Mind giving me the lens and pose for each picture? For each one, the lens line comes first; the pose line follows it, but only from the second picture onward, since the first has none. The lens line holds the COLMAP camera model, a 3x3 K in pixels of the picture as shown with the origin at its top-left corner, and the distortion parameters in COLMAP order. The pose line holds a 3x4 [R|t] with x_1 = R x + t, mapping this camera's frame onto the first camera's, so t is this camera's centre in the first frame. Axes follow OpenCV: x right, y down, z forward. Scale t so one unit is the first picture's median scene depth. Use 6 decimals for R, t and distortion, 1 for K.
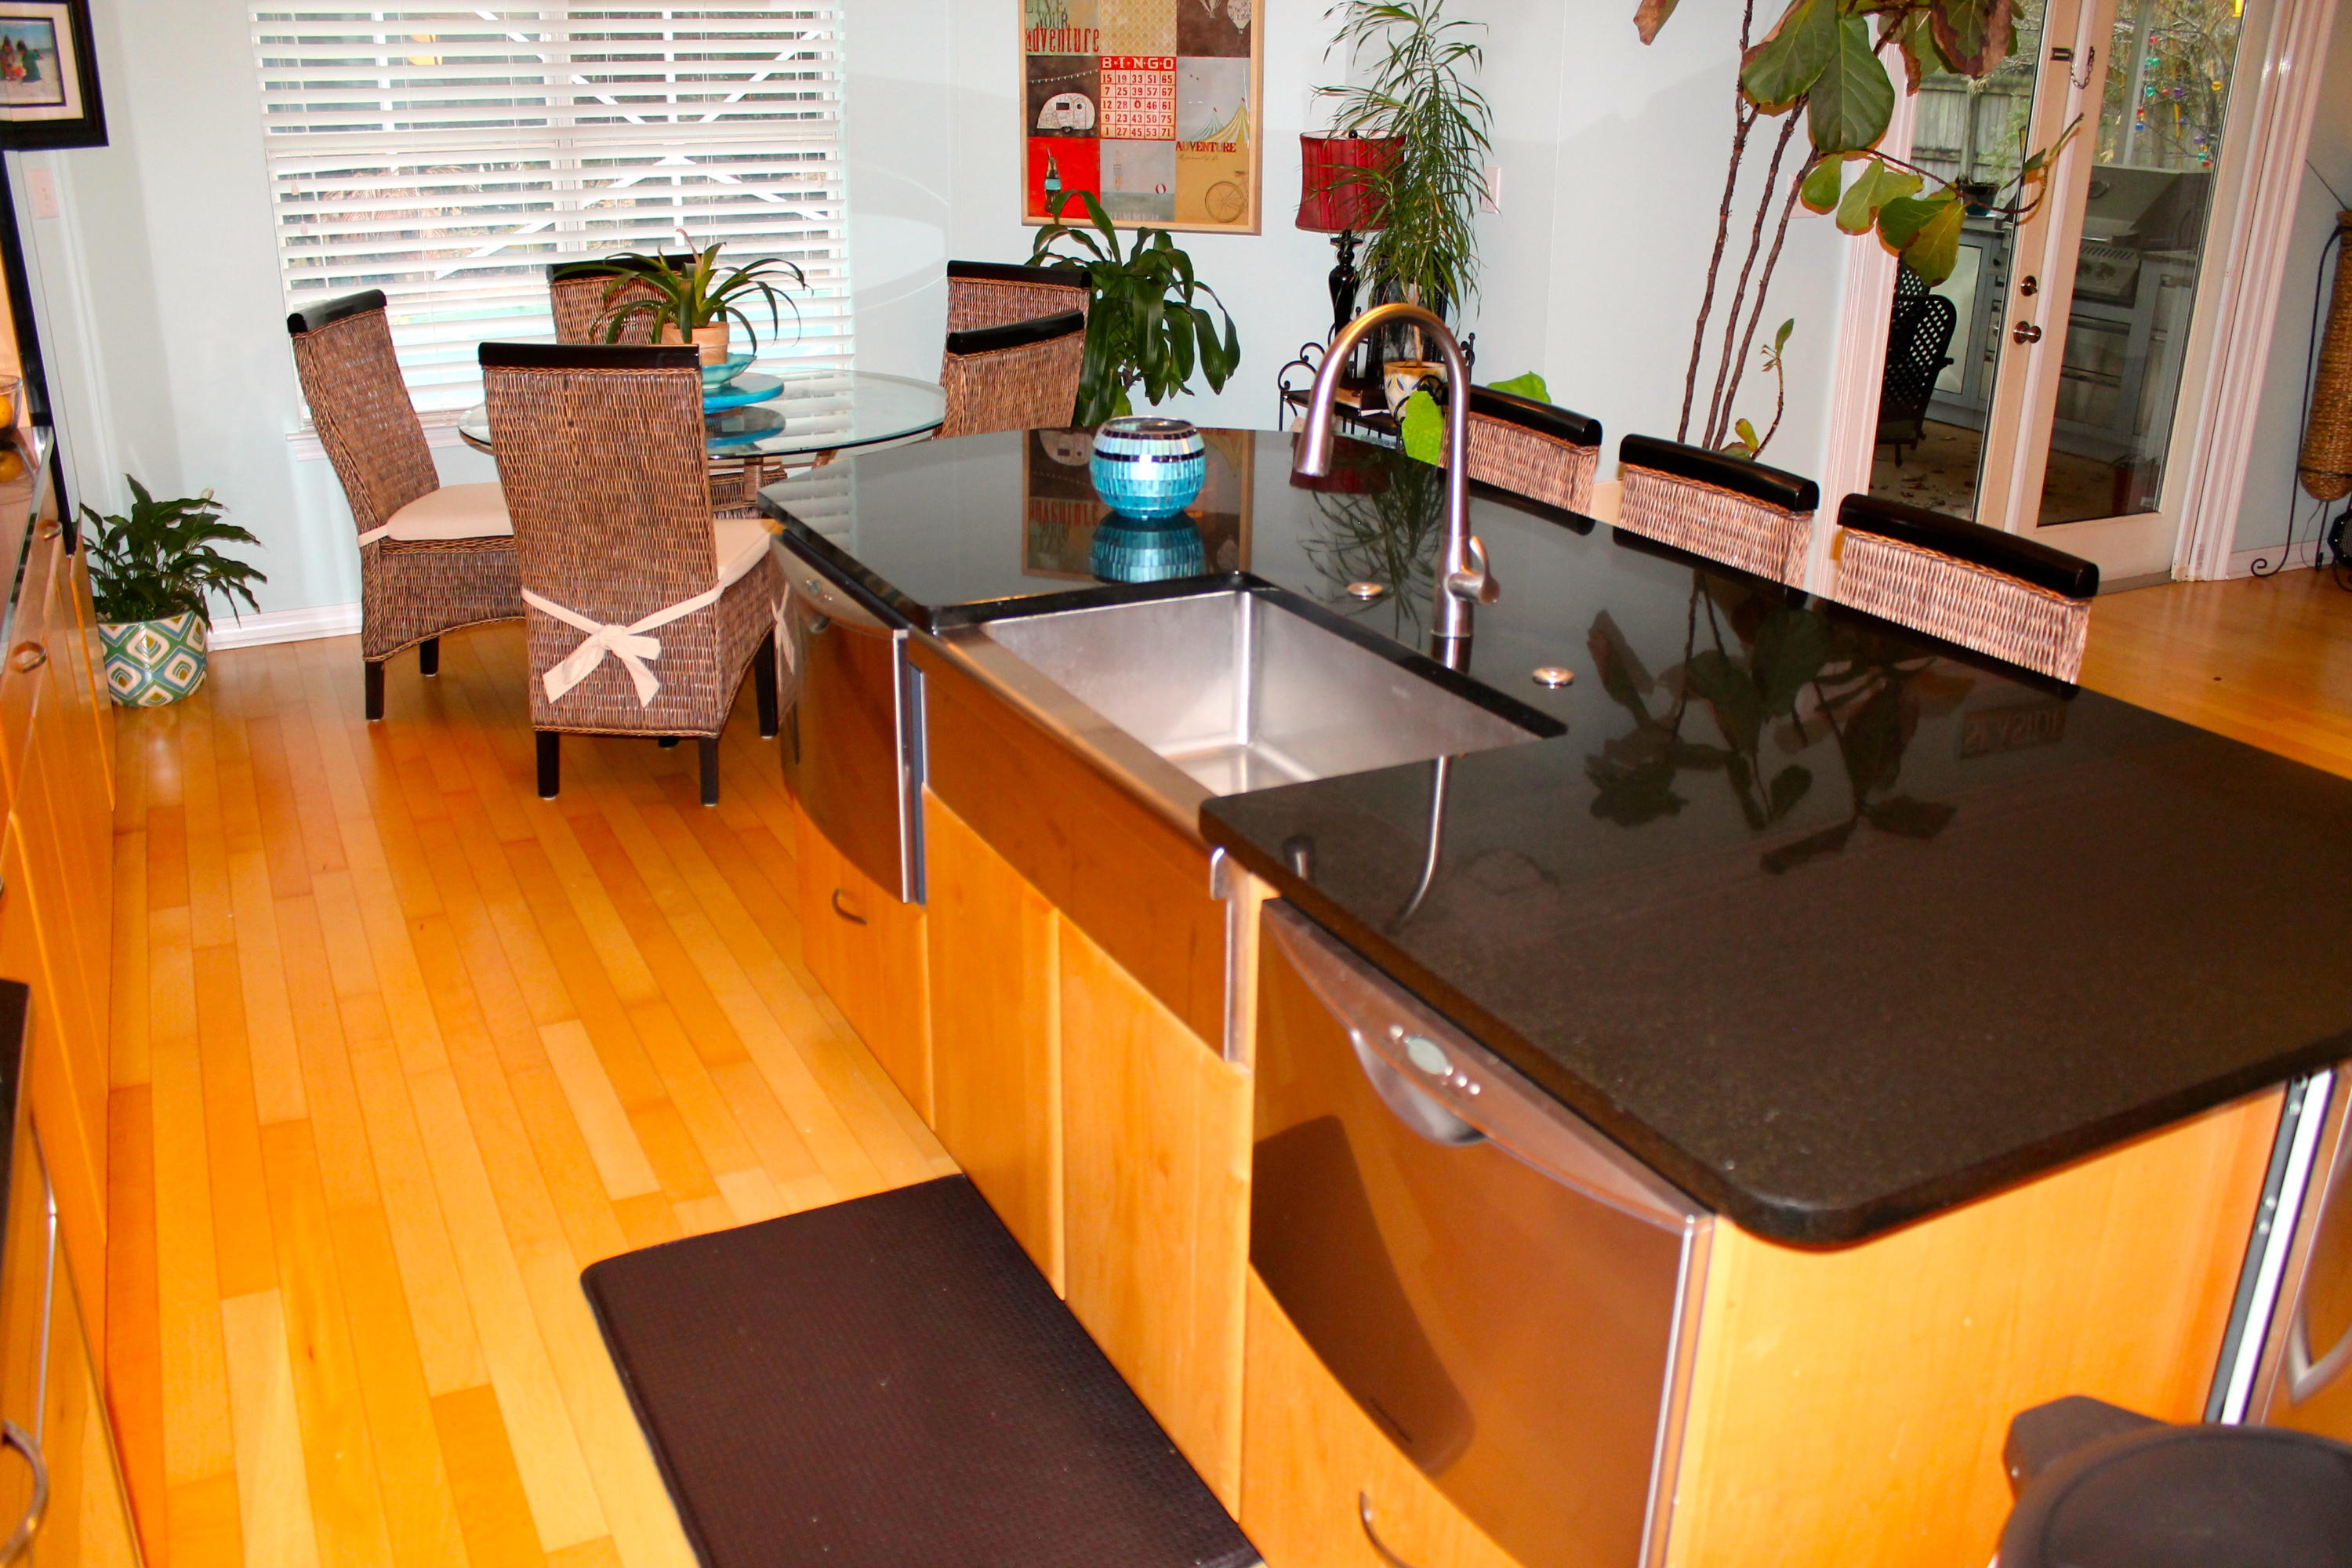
lens RADIAL K [[1977.5, 0, 1180.9], [0, 1977.5, 772.2], [0, 0, 1]] dist [-0.163736, 0.141965]
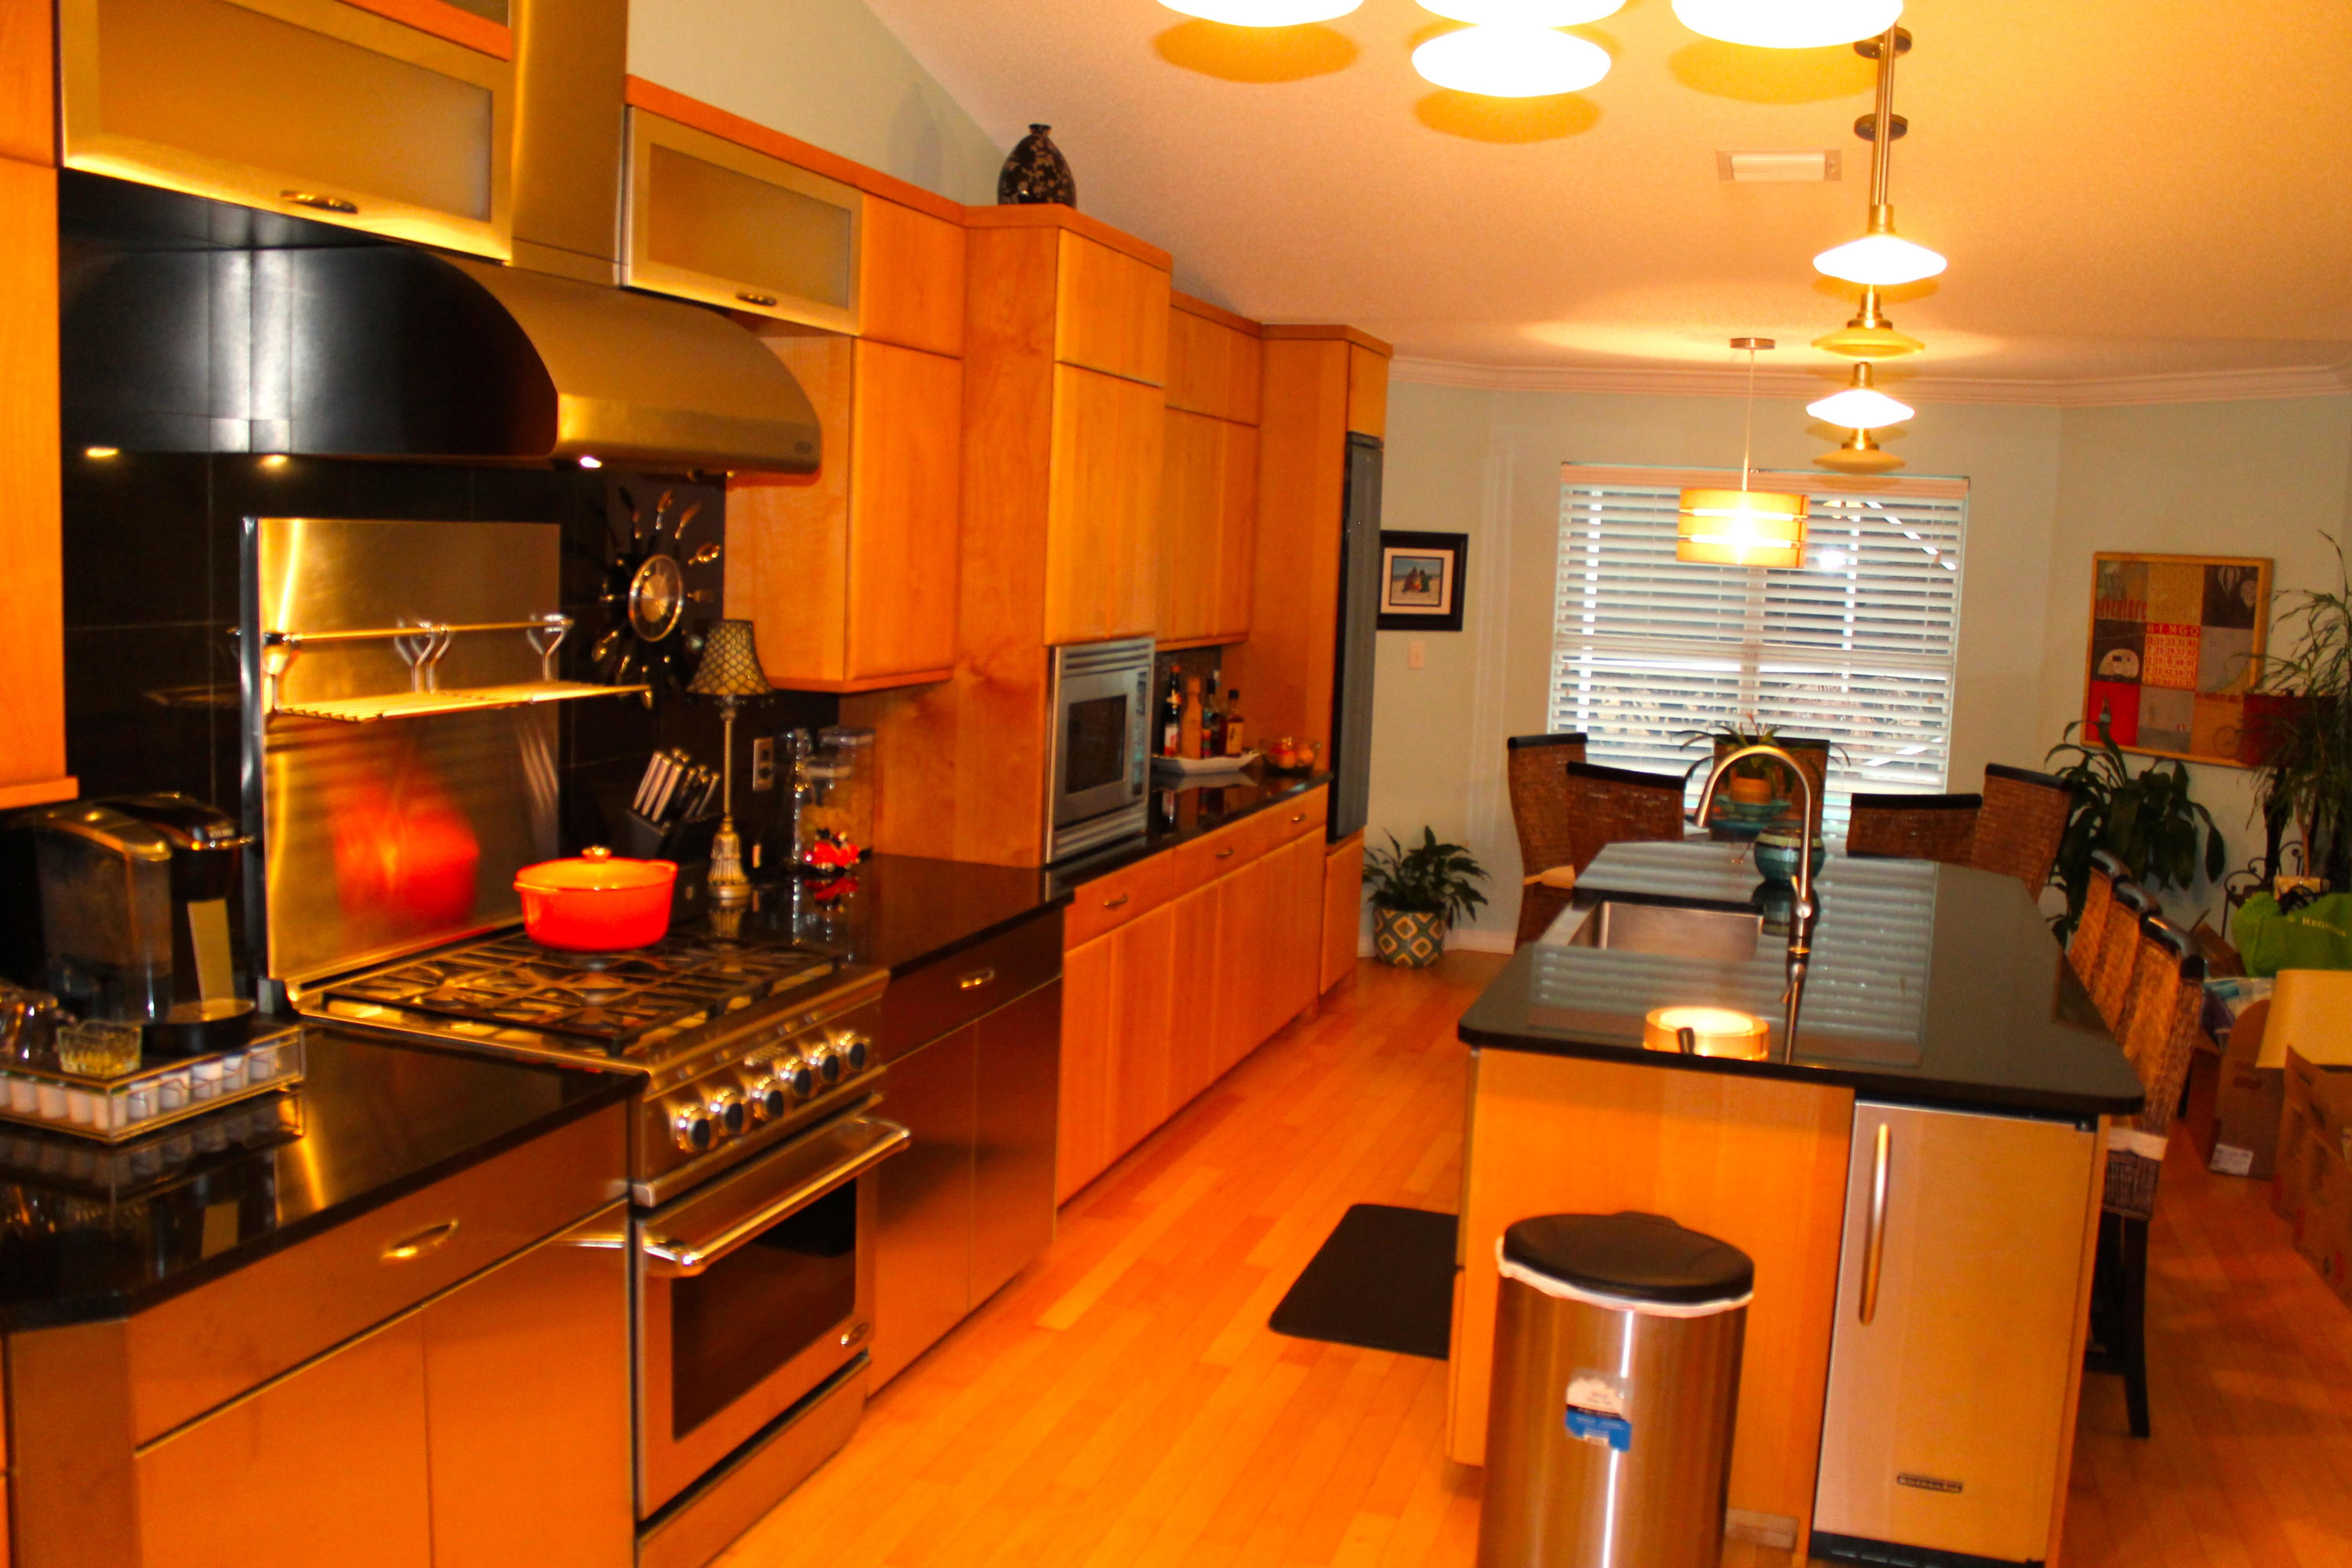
lens RADIAL K [[1977.5, 0, 1169.1], [0, 1977.5, 784.8], [0, 0, 1]] dist [-0.163736, 0.141965]
pose [[0.694397, 0.104344, -0.711987, 0.481614], [-0.280946, 0.950217, -0.134748, 0.097413], [0.662482, 0.293598, 0.689143, -0.308027]]
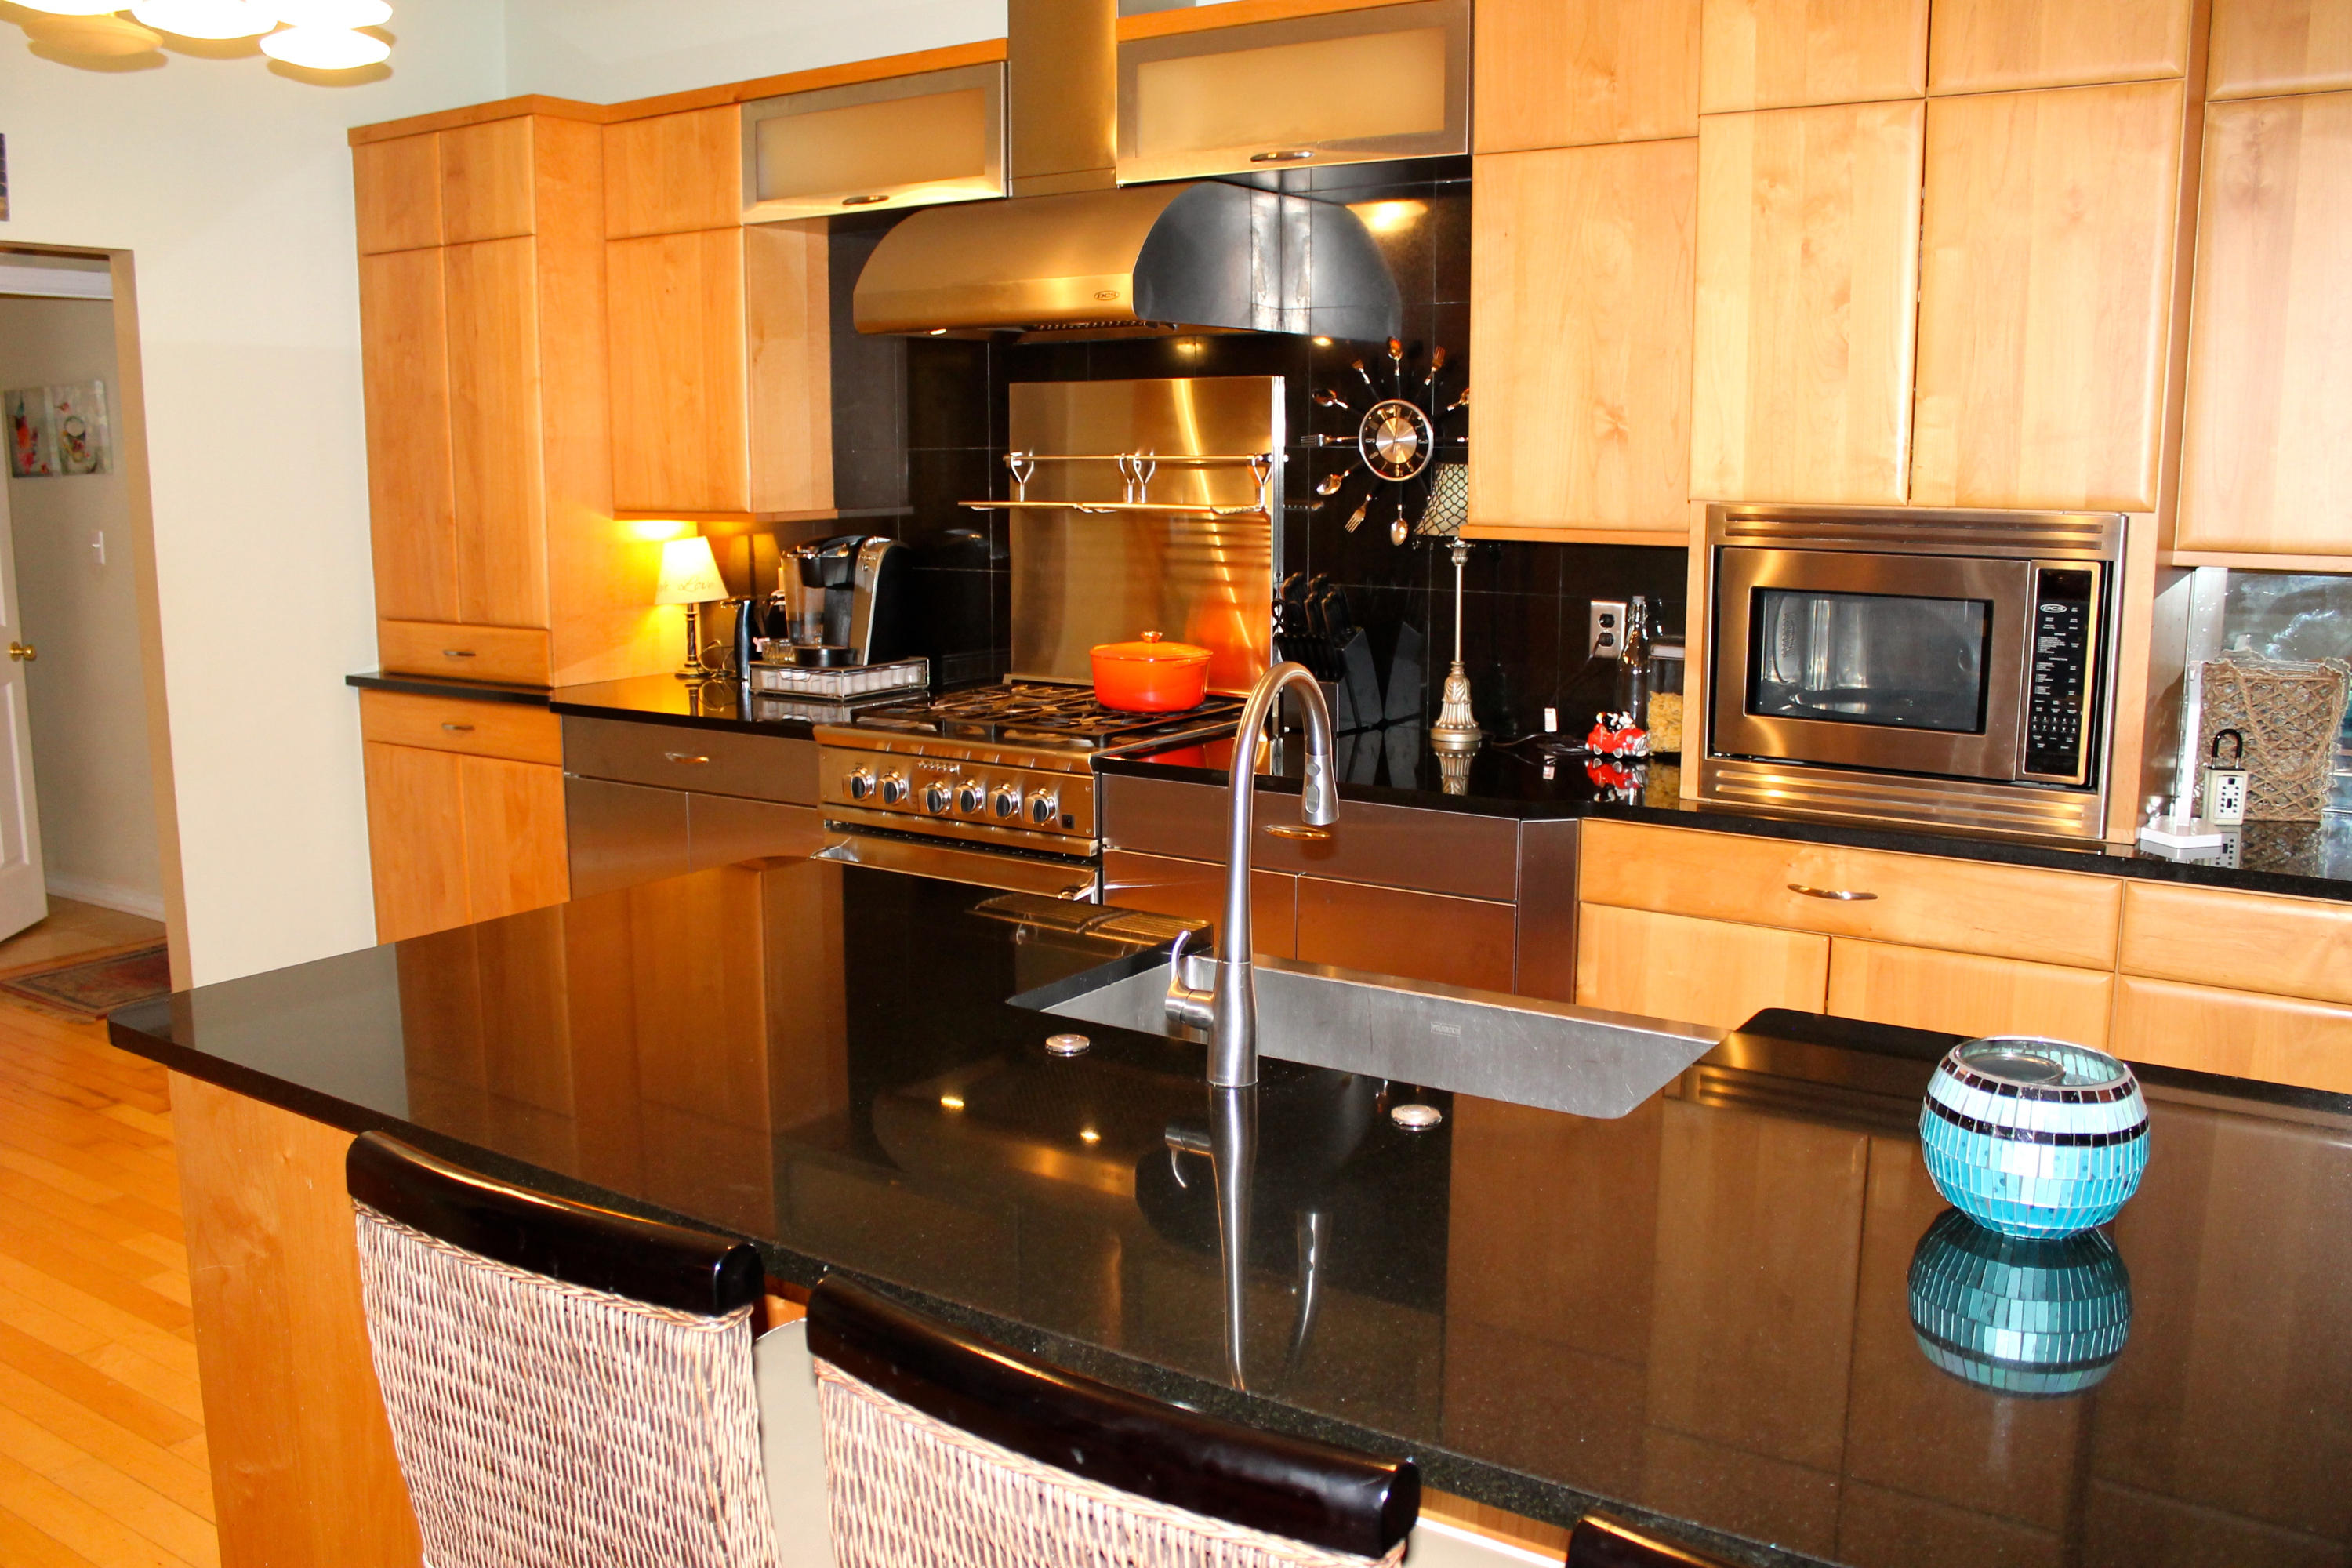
lens RADIAL K [[1977.5, 0, 1172.5], [0, 1977.5, 781.5], [0, 0, 1]] dist [-0.163736, 0.141965]
pose [[-0.873315, 0.070305, -0.482056, 0.267677], [-0.179543, 0.873424, 0.452652, -0.265546], [0.452863, 0.481858, -0.750152, 0.755402]]
